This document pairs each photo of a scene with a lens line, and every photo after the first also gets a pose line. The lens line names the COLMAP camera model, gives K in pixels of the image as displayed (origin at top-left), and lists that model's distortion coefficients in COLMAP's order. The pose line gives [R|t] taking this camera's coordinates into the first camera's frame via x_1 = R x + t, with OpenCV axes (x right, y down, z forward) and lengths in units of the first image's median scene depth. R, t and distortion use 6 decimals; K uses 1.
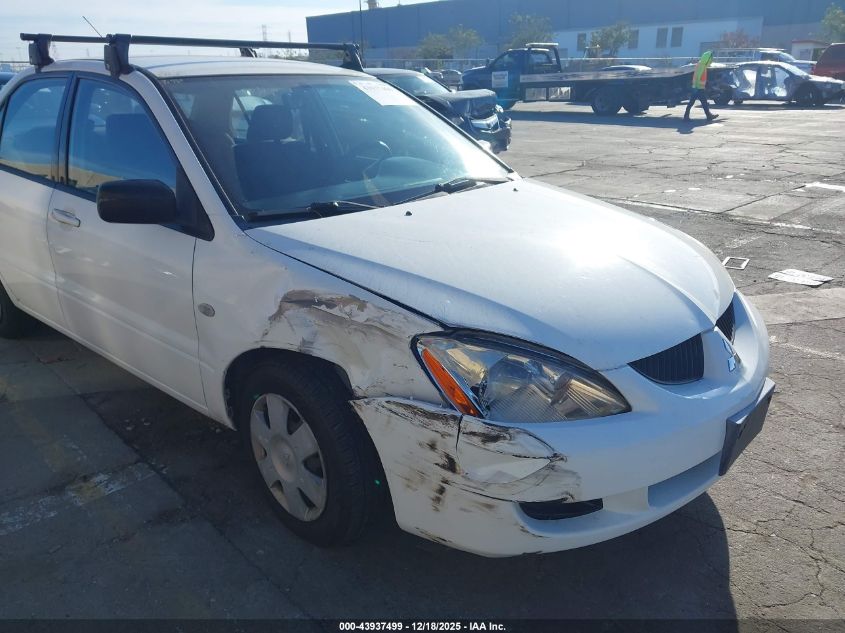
lens RADIAL K [[709.8, 0, 422.4], [0, 709.8, 313.1], [0, 0, 1]] dist [-0.009088, -0.007641]
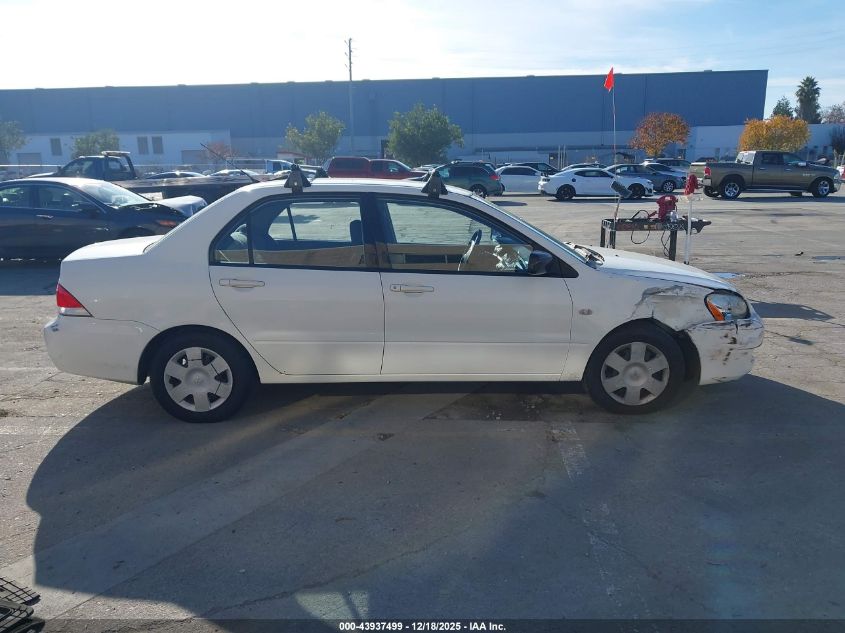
lens RADIAL K [[709.8, 0, 423.9], [0, 709.8, 318.5], [0, 0, 1]] dist [-0.009088, -0.007641]
pose [[0.706405, -0.134215, 0.694967, -2.227884], [0.221859, 0.974364, -0.037337, -0.014257], [-0.672139, 0.180559, 0.718072, -0.077248]]
